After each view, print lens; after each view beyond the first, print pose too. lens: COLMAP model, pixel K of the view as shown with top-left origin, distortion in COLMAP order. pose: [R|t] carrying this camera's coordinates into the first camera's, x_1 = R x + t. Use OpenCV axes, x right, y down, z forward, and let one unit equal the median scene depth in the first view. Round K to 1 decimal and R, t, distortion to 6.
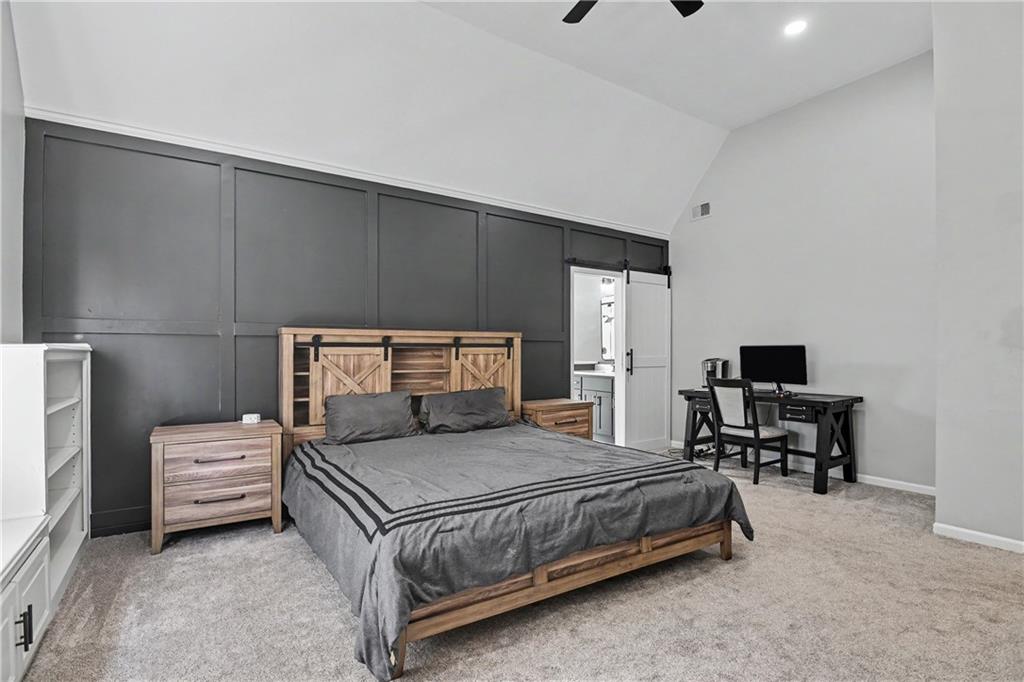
lens RADIAL K [[495.6, 0, 512.4], [0, 495.6, 339.1], [0, 0, 1]] dist [-0.015188, -0.000083]
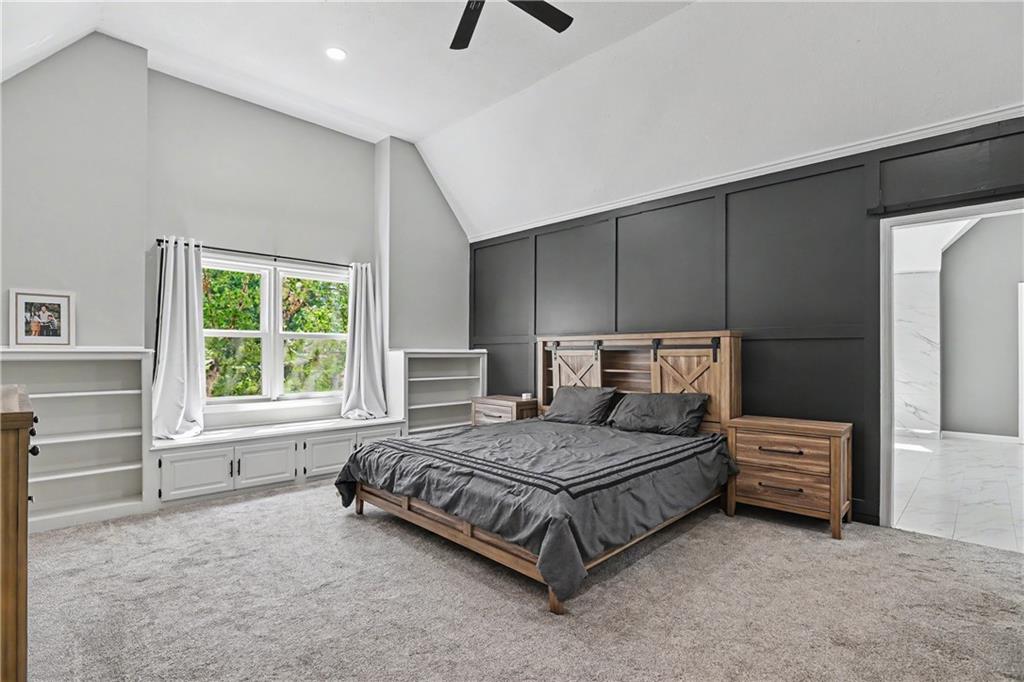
lens RADIAL K [[495.6, 0, 512.4], [0, 495.6, 339.1], [0, 0, 1]] dist [-0.015188, -0.000083]
pose [[0.209677, -0.027698, -0.977378, 0.832918], [0.024597, 0.999432, -0.023046, 0.012832], [0.977461, -0.019208, 0.210240, 0.526544]]
